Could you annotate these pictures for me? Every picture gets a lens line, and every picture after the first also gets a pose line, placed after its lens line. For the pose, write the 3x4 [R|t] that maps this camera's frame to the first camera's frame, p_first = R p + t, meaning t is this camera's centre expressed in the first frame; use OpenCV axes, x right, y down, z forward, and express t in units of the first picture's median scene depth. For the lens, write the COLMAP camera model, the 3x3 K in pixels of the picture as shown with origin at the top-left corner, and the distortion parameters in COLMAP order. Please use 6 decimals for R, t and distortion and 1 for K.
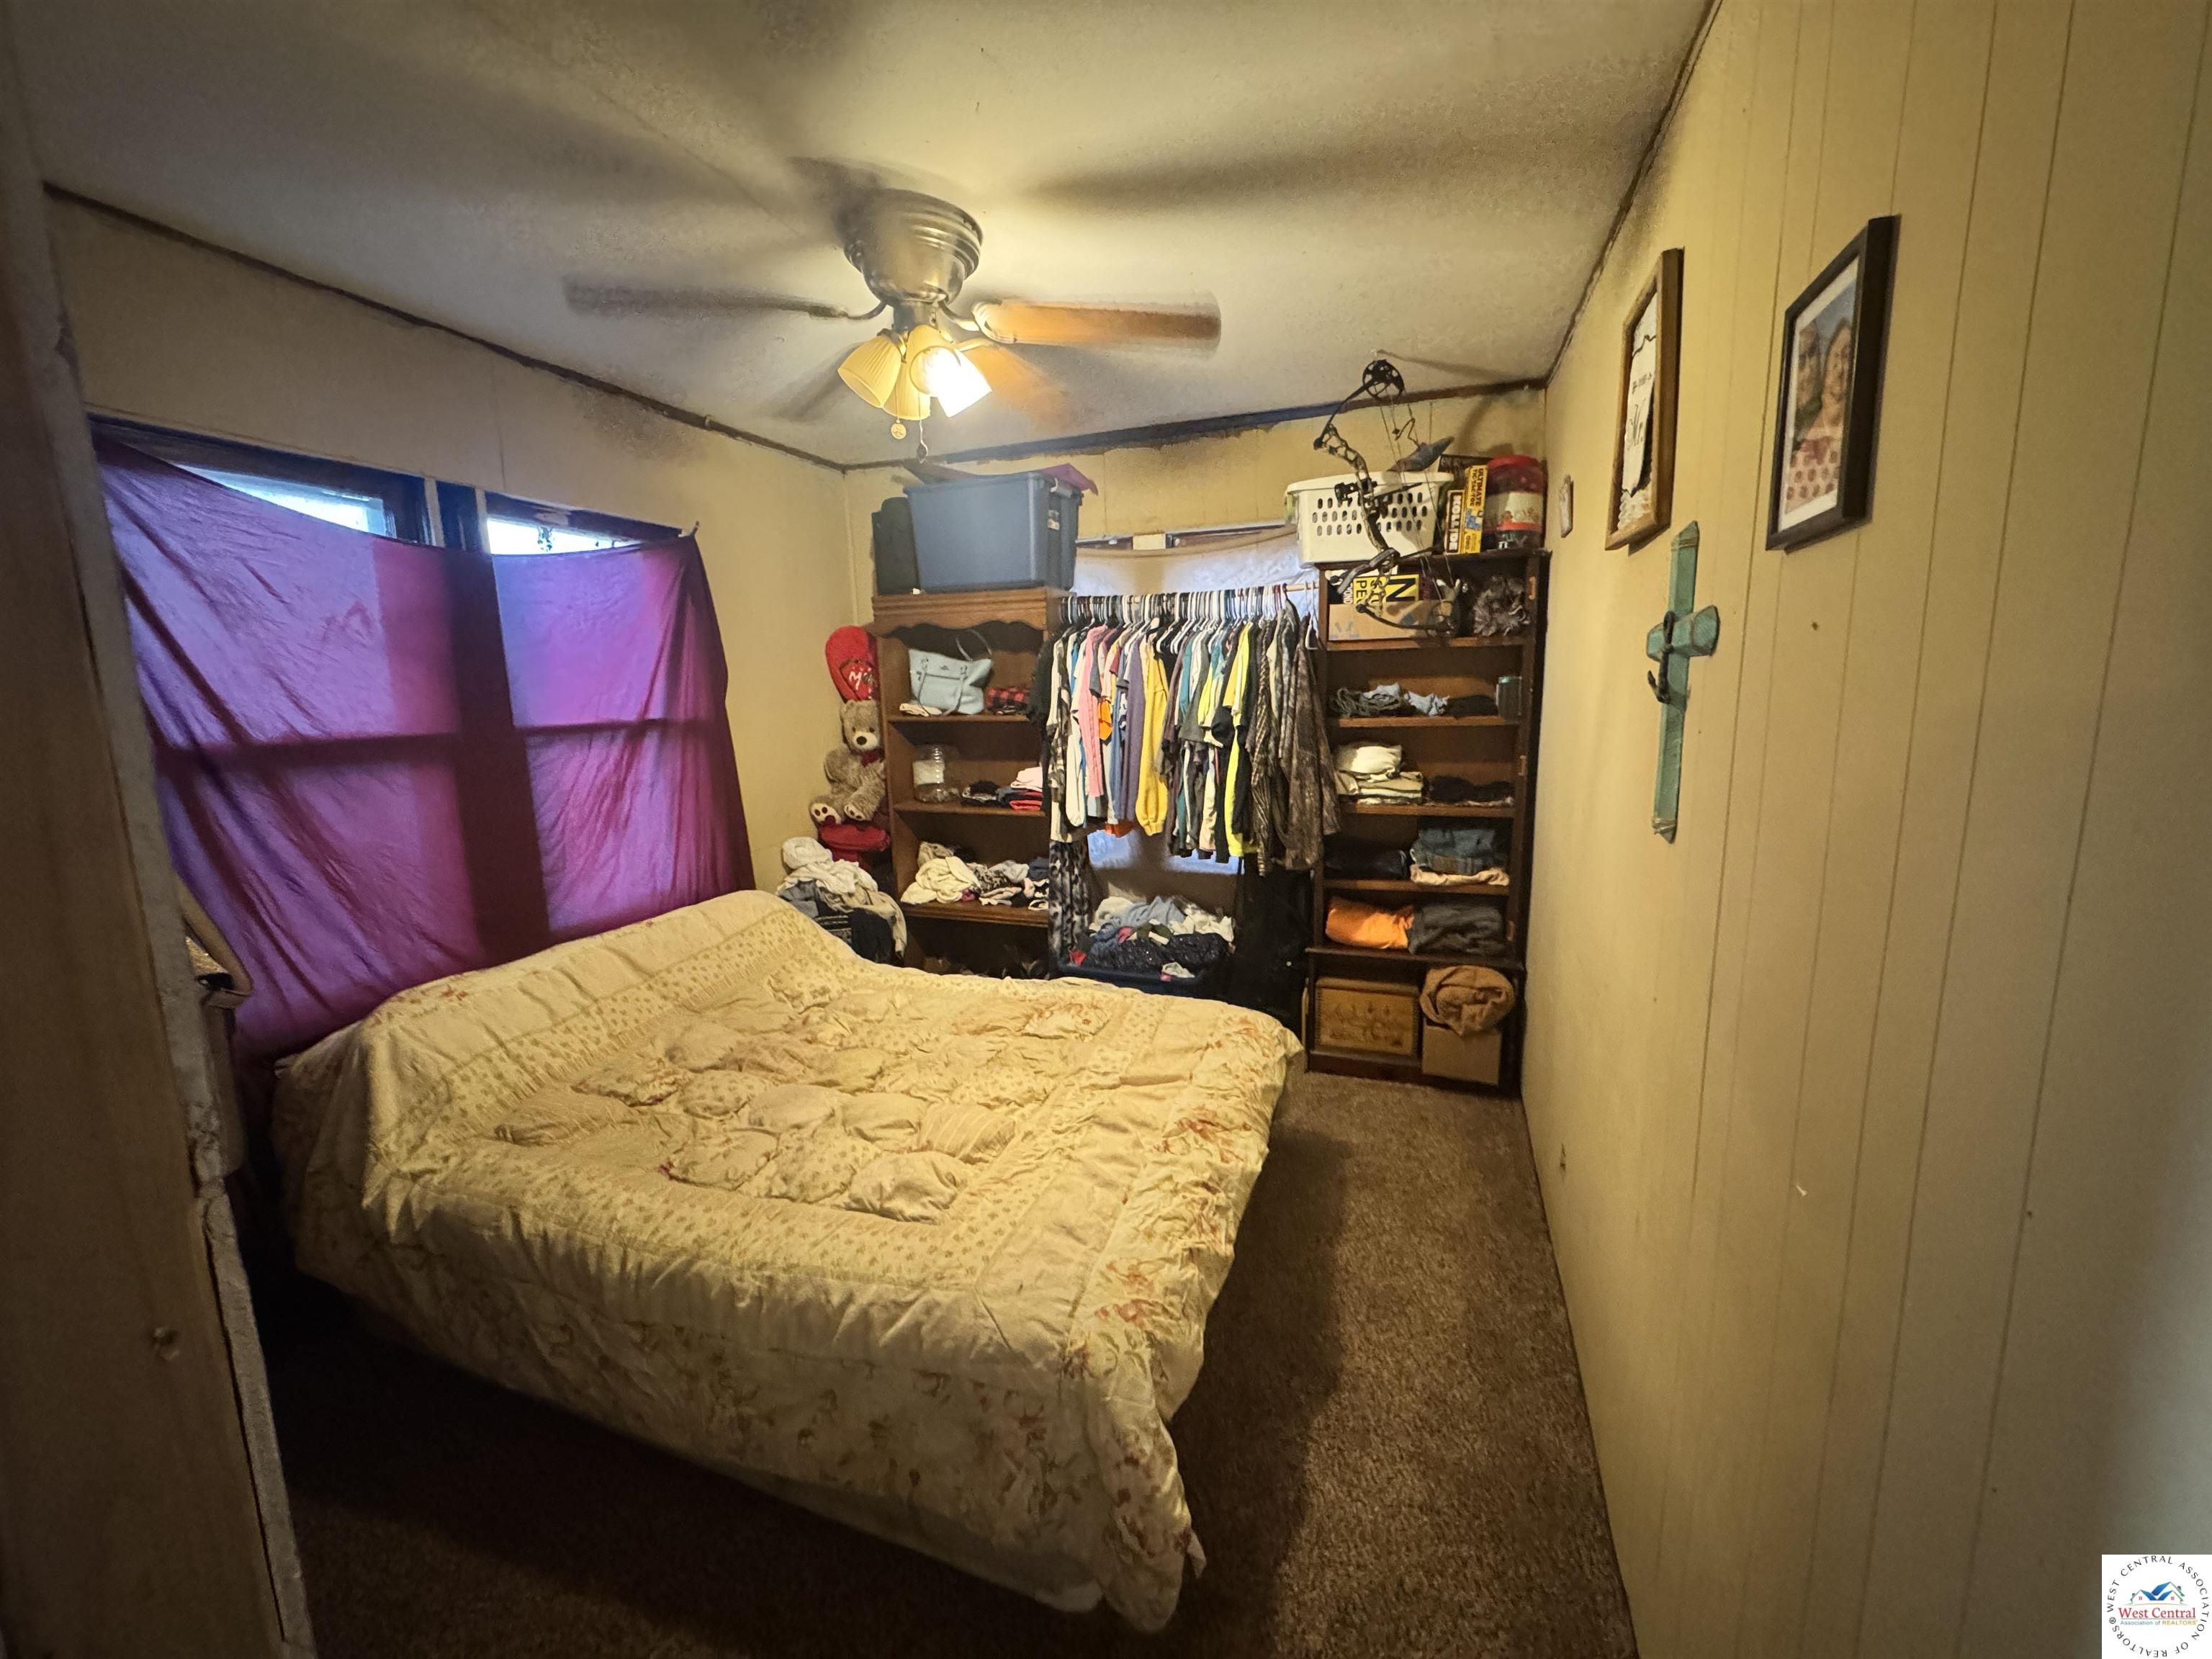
lens RADIAL K [[886.0, 0, 1107.2], [0, 886.0, 825.8], [0, 0, 1]] dist [-0.004254, 0.000949]
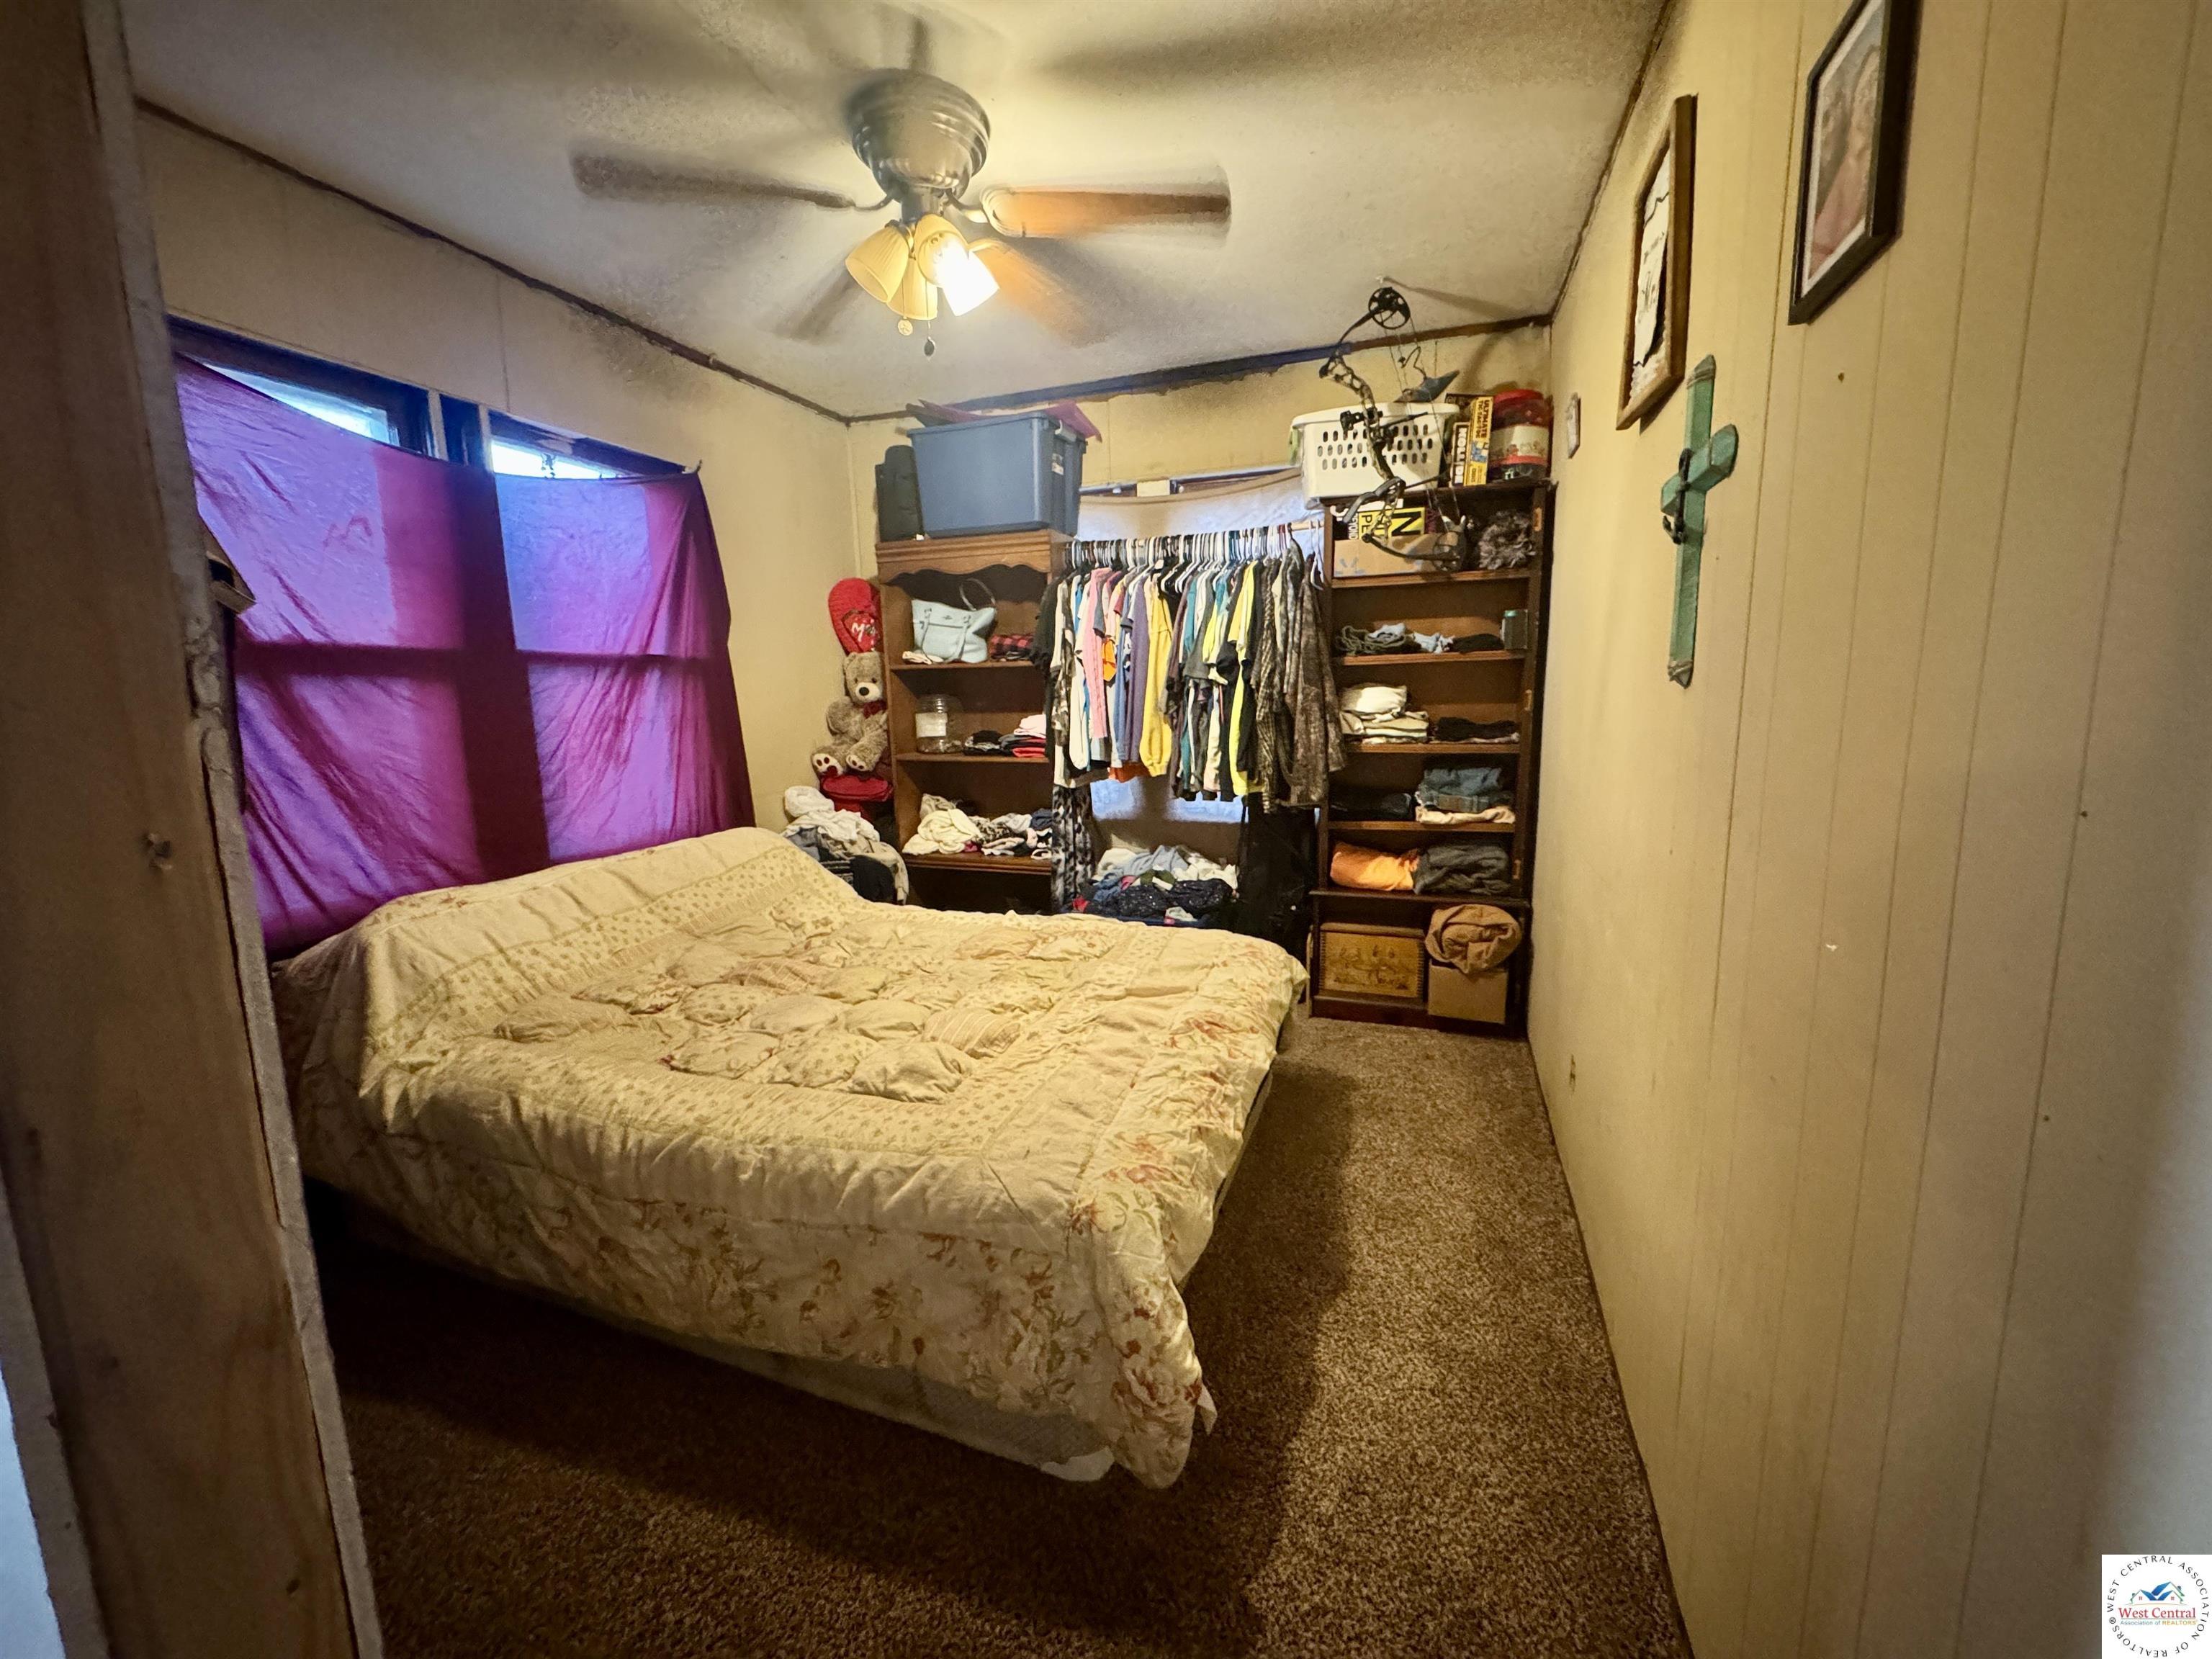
lens RADIAL K [[886.0, 0, 1107.4], [0, 886.0, 828.8], [0, 0, 1]] dist [-0.004254, 0.000949]
pose [[0.999996, 0.002255, 0.001394, -0.008015], [-0.002243, 0.999963, -0.008257, 0.120258], [-0.001412, 0.008253, 0.999965, 0.008002]]
